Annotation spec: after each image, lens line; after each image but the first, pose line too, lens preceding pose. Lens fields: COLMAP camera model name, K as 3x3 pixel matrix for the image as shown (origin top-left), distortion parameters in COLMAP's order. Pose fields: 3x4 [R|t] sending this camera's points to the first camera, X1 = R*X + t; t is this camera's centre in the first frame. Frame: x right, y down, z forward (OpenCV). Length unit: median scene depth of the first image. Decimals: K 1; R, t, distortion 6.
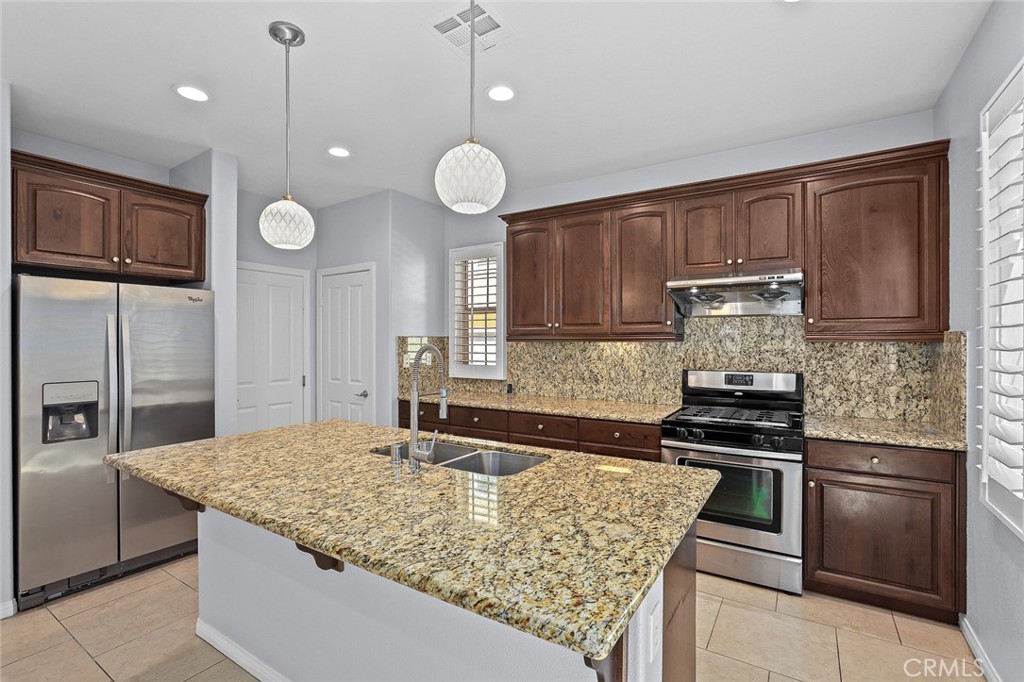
lens RADIAL K [[466.0, 0, 515.2], [0, 466.0, 341.7], [0, 0, 1]] dist [-0.035843, 0.013941]
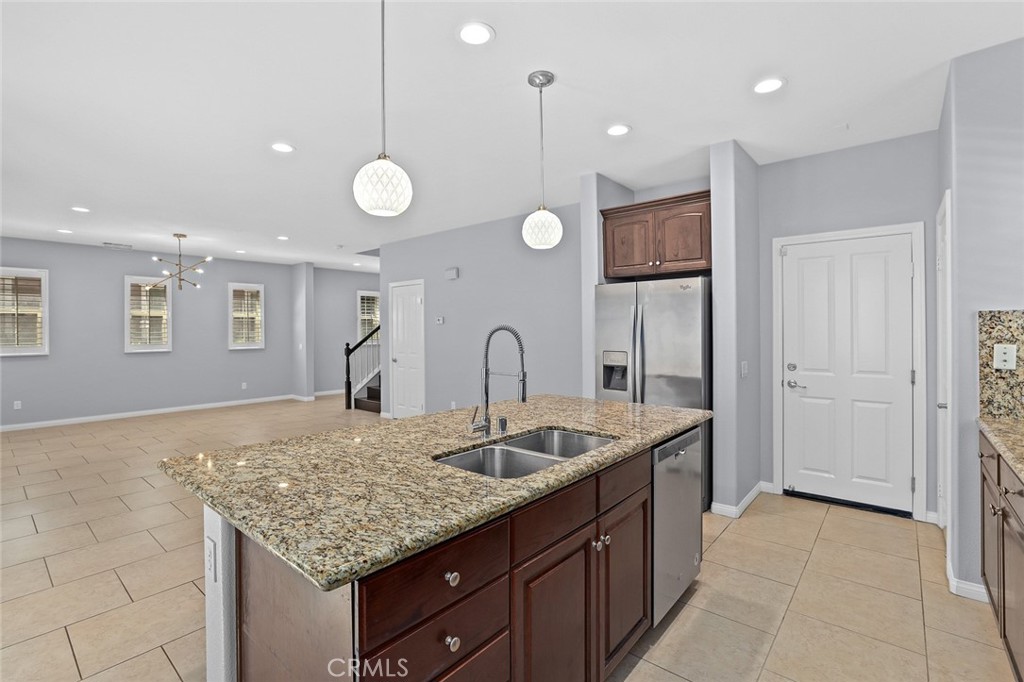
lens RADIAL K [[466.0, 0, 508.1], [0, 466.0, 329.1], [0, 0, 1]] dist [-0.035843, 0.013941]
pose [[-0.141512, 0.001741, -0.989935, 0.543025], [0.004921, 0.999987, 0.001056, 0.009467], [0.989924, -0.004722, -0.141519, 0.761655]]
